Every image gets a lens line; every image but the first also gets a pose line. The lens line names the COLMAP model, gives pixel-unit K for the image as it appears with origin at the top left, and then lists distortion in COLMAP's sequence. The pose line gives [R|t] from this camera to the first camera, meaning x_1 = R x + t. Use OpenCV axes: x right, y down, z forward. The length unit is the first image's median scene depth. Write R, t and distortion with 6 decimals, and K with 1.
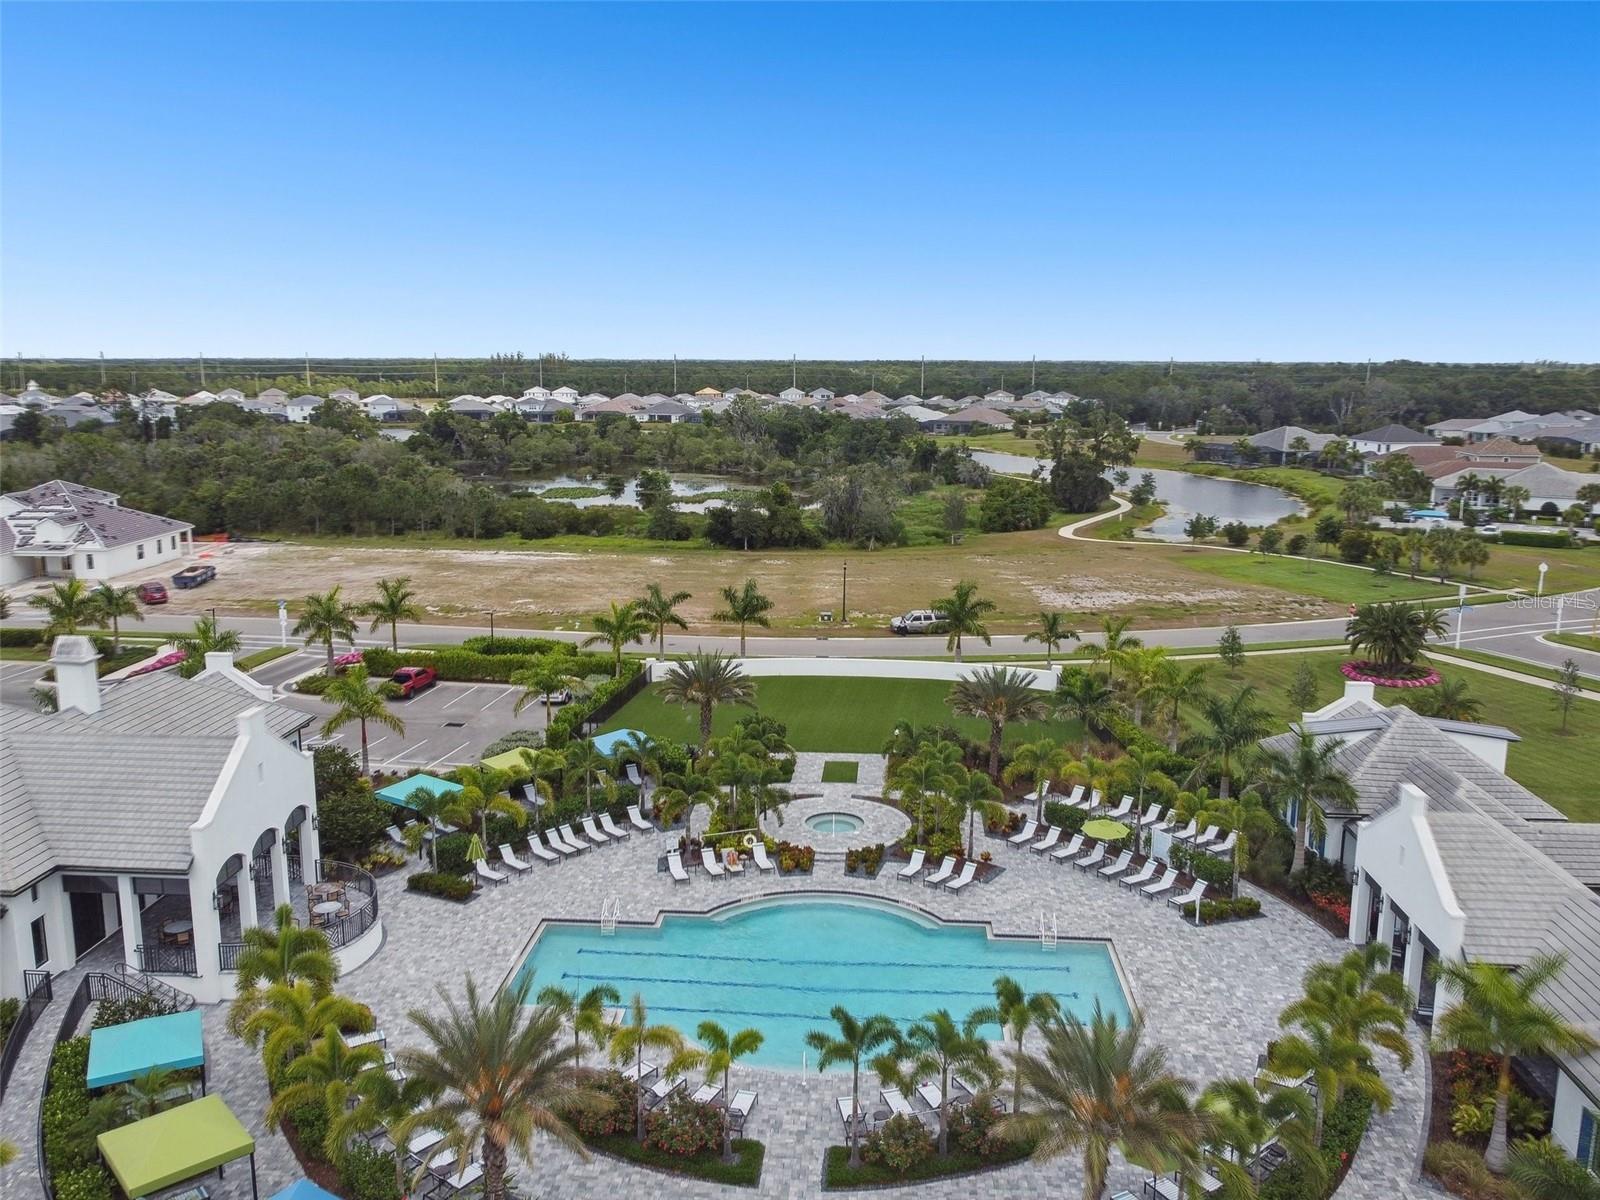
lens RADIAL K [[1294.3, 0, 806.0], [0, 1294.3, 604.0], [0, 0, 1]] dist [-0.005504, -0.003542]
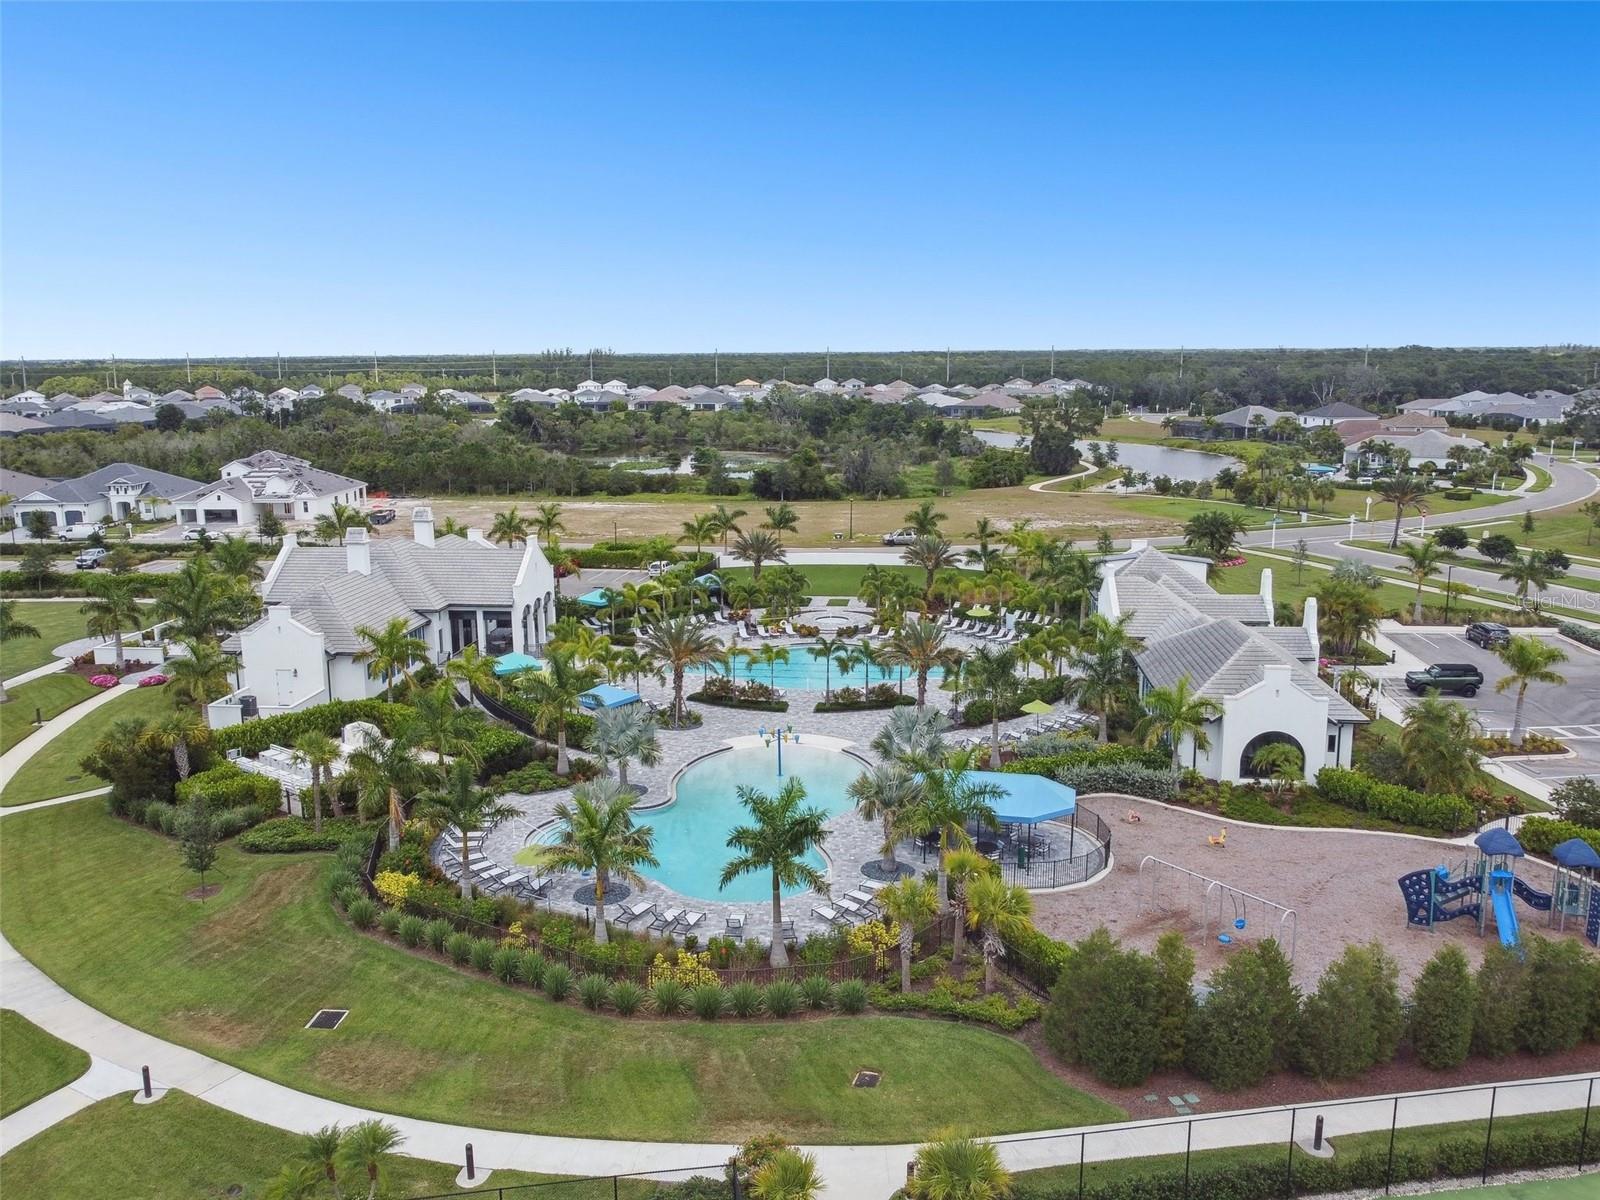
lens RADIAL K [[1294.3, 0, 803.5], [0, 1294.3, 597.9], [0, 0, 1]] dist [-0.005504, -0.003542]
pose [[0.999479, -0.006092, -0.031686, 0.010170], [0.006137, 0.999980, 0.001328, 0.035655], [0.031678, -0.001522, 0.999497, -0.195809]]
